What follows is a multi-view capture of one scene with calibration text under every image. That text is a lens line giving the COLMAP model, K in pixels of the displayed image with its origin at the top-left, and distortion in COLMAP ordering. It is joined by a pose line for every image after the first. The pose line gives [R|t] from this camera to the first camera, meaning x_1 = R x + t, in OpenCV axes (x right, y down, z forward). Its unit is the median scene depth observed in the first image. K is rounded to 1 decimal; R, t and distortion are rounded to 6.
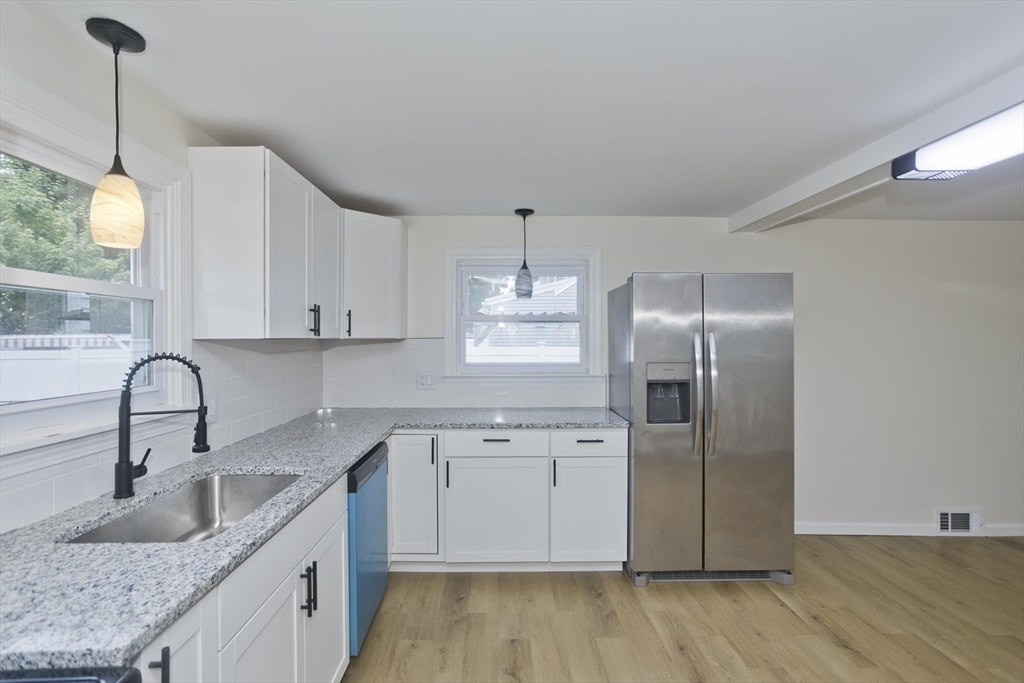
lens RADIAL K [[503.9, 0, 431.8], [0, 503.9, 340.1], [0, 0, 1]] dist [-0.049584, 0.020537]
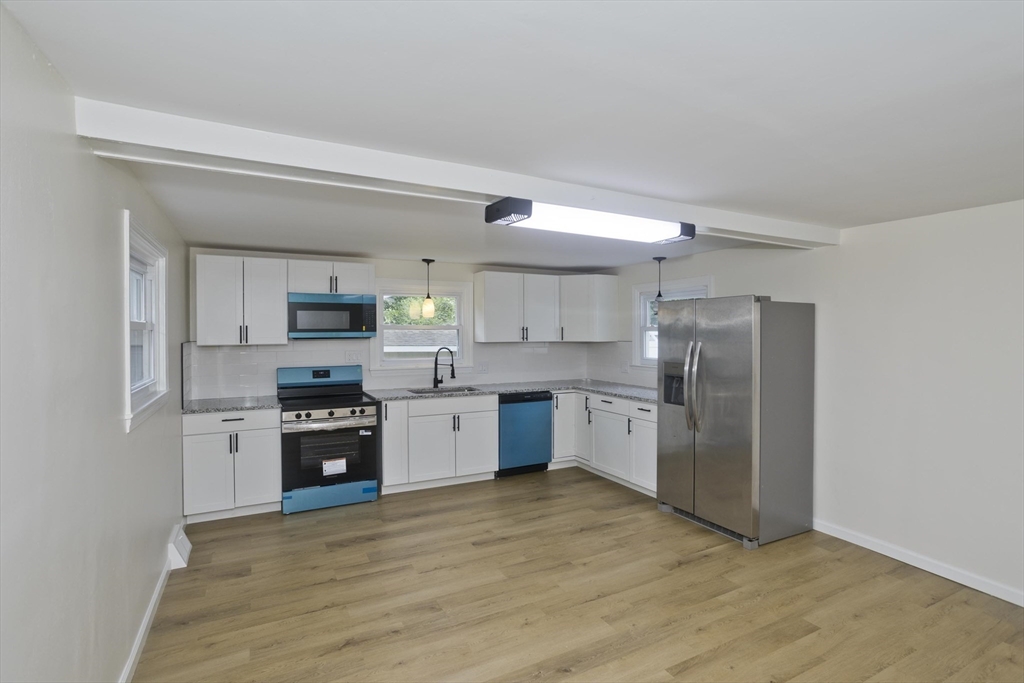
lens RADIAL K [[493.9, 0, 510.3], [0, 493.9, 333.8], [0, 0, 1]] dist [-0.054204, 0.031065]
pose [[0.463921, 0.003707, -0.885869, 1.667349], [0.003412, 0.999976, 0.005972, -0.052545], [0.885870, -0.005793, 0.463897, -0.091391]]
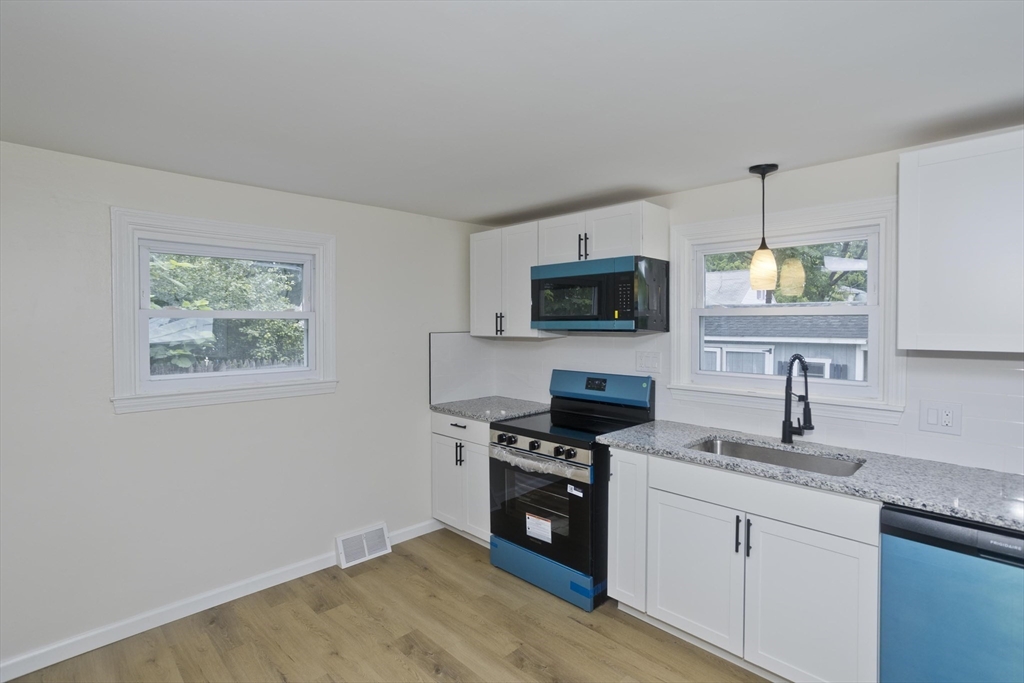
lens RADIAL K [[508.3, 0, 481.6], [0, 508.3, 336.1], [0, 0, 1]] dist [-0.049768, 0.029510]
pose [[-0.706872, 0.019659, -0.707068, 0.747645], [0.002559, 0.999678, 0.025237, -0.045305], [0.707337, 0.016031, -0.706695, 0.885866]]
